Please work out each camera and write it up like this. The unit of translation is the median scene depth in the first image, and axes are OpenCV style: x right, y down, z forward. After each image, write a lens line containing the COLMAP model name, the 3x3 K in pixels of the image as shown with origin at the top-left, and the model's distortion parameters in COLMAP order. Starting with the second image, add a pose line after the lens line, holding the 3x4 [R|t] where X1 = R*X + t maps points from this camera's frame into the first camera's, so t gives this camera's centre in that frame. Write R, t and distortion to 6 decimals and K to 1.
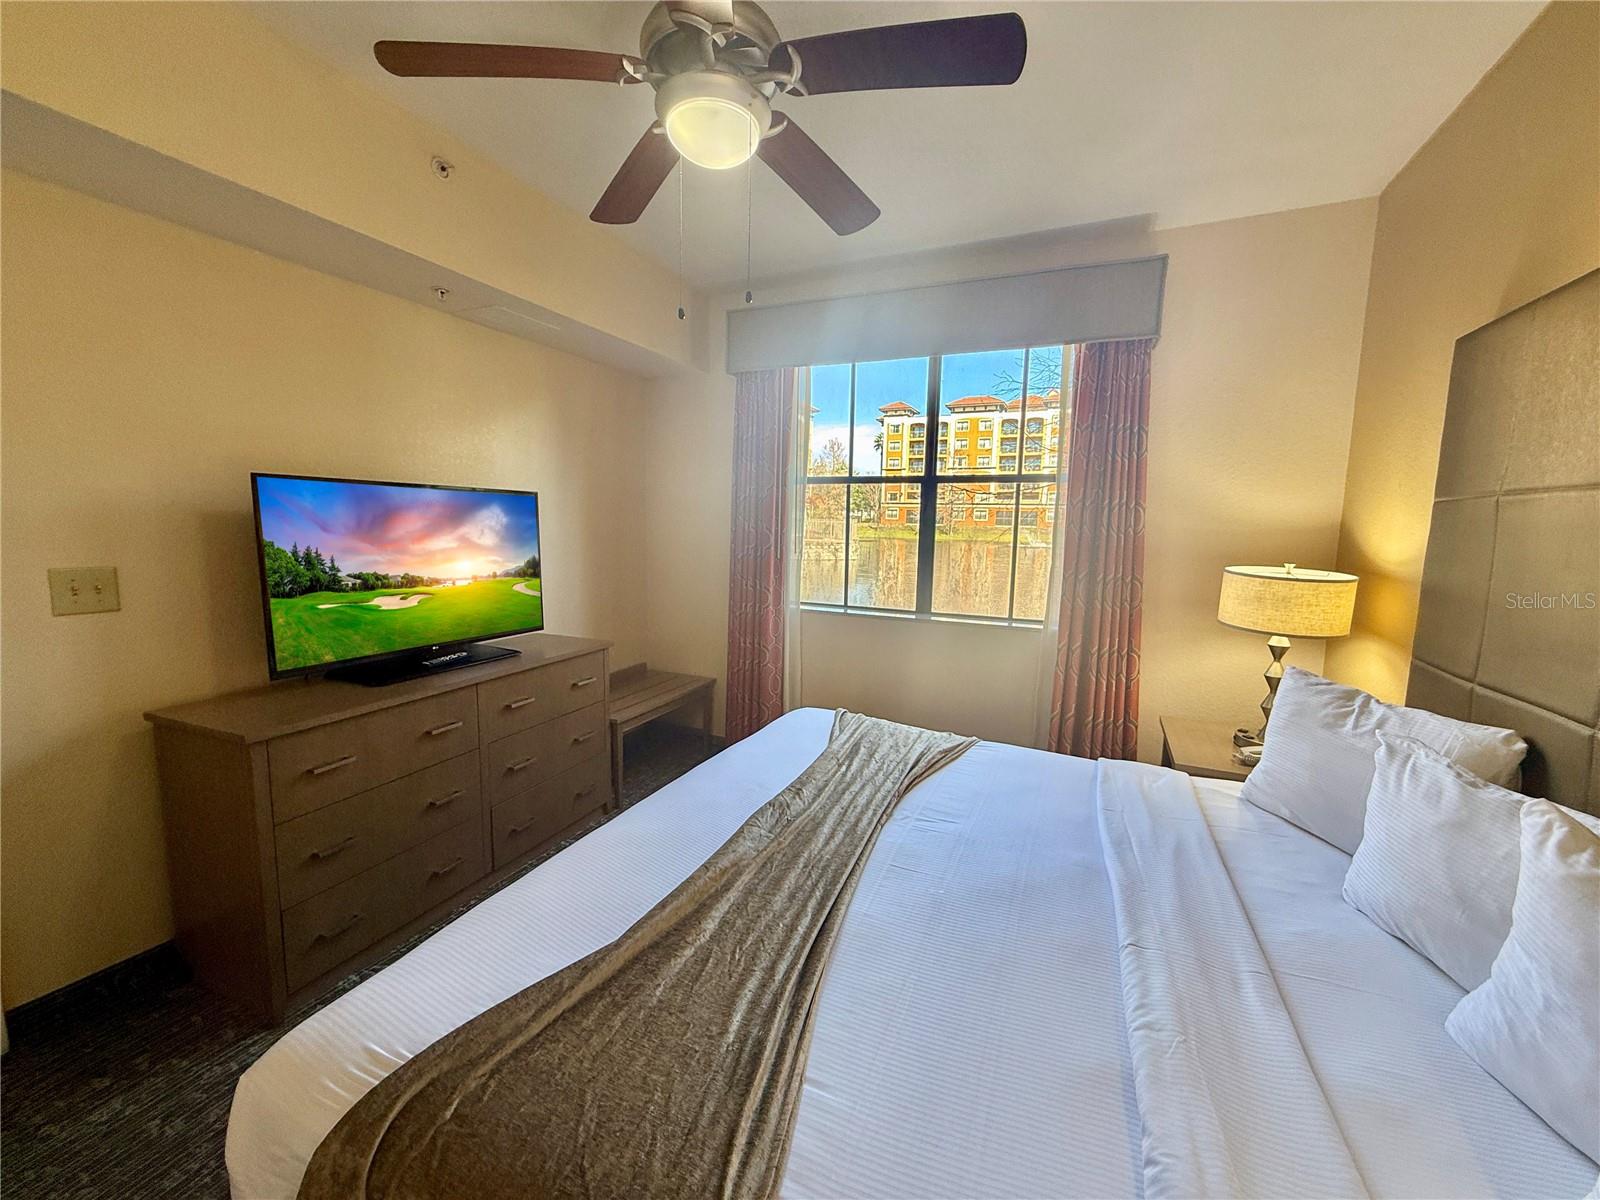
lens RADIAL K [[637.2, 0, 793.8], [0, 637.2, 601.5], [0, 0, 1]] dist [-0.001416, 0.000189]
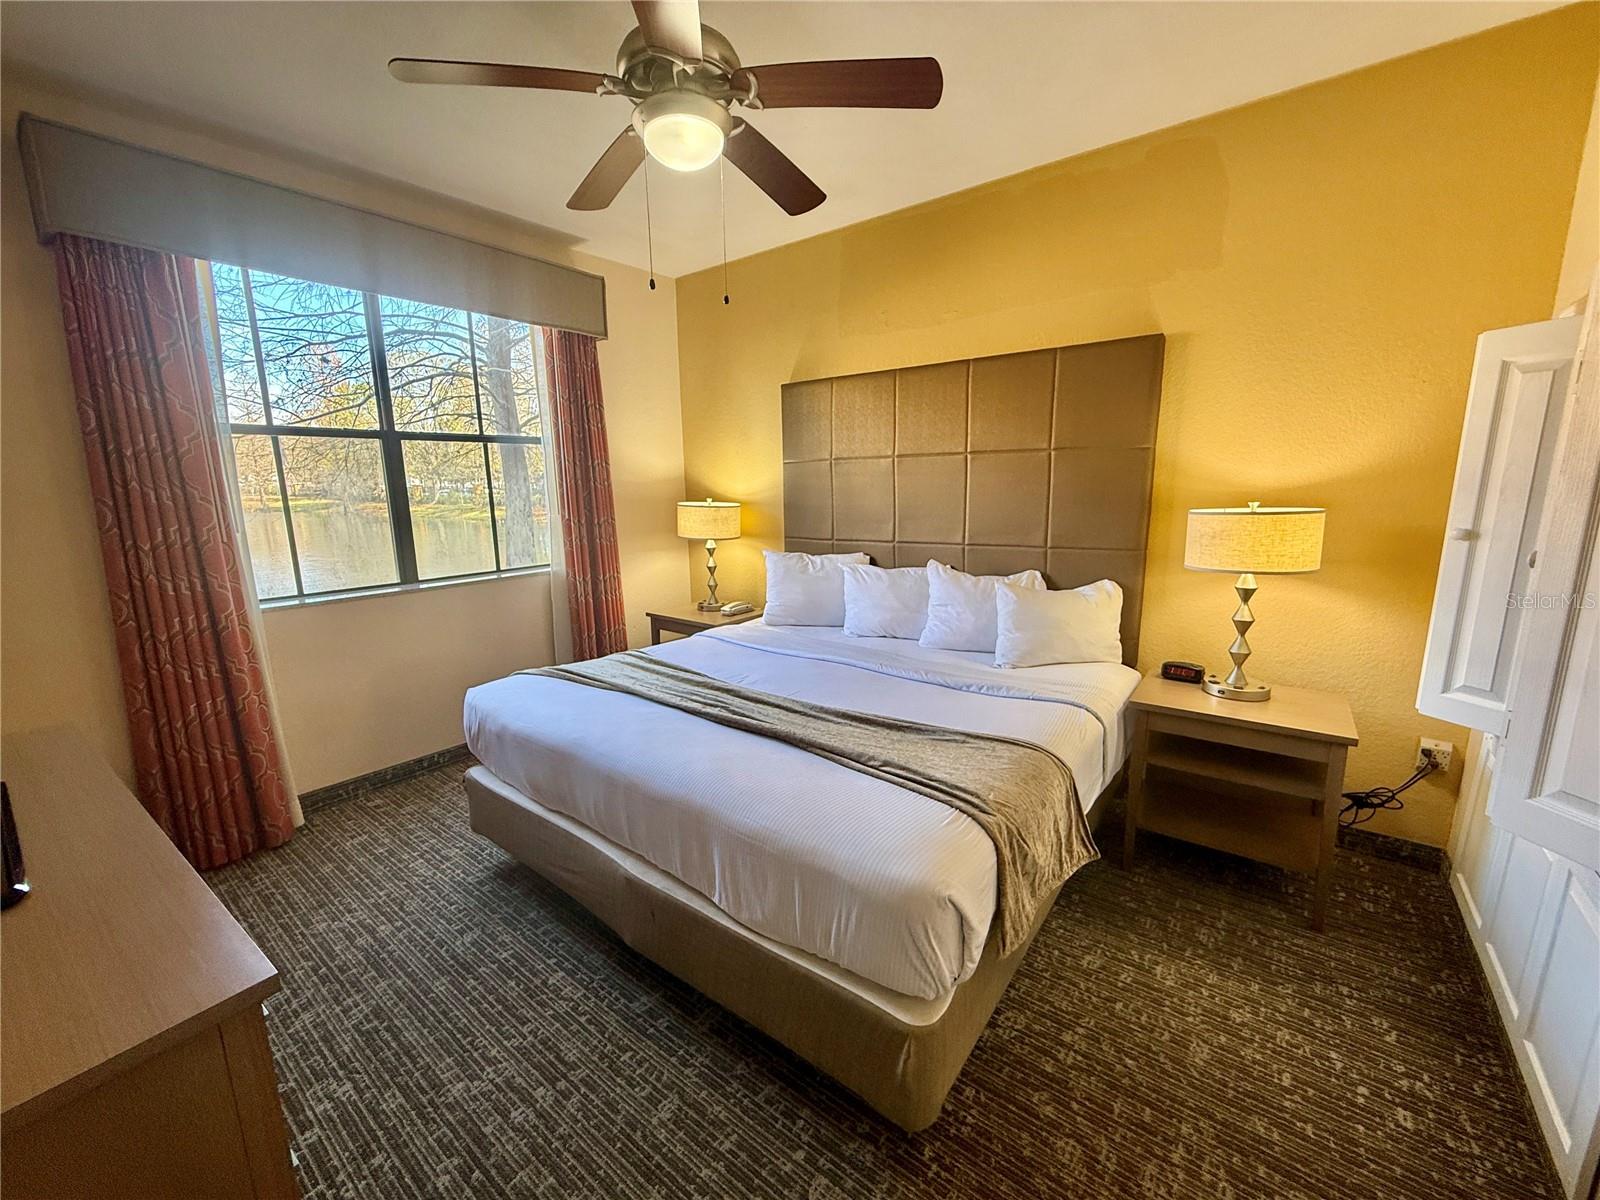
lens RADIAL K [[637.2, 0, 793.8], [0, 637.2, 601.5], [0, 0, 1]] dist [-0.001416, 0.000189]
pose [[0.246826, -0.211557, 0.945685, -0.643264], [0.142845, 0.973162, 0.180421, -0.050612], [-0.958474, 0.090554, 0.270422, 0.267560]]
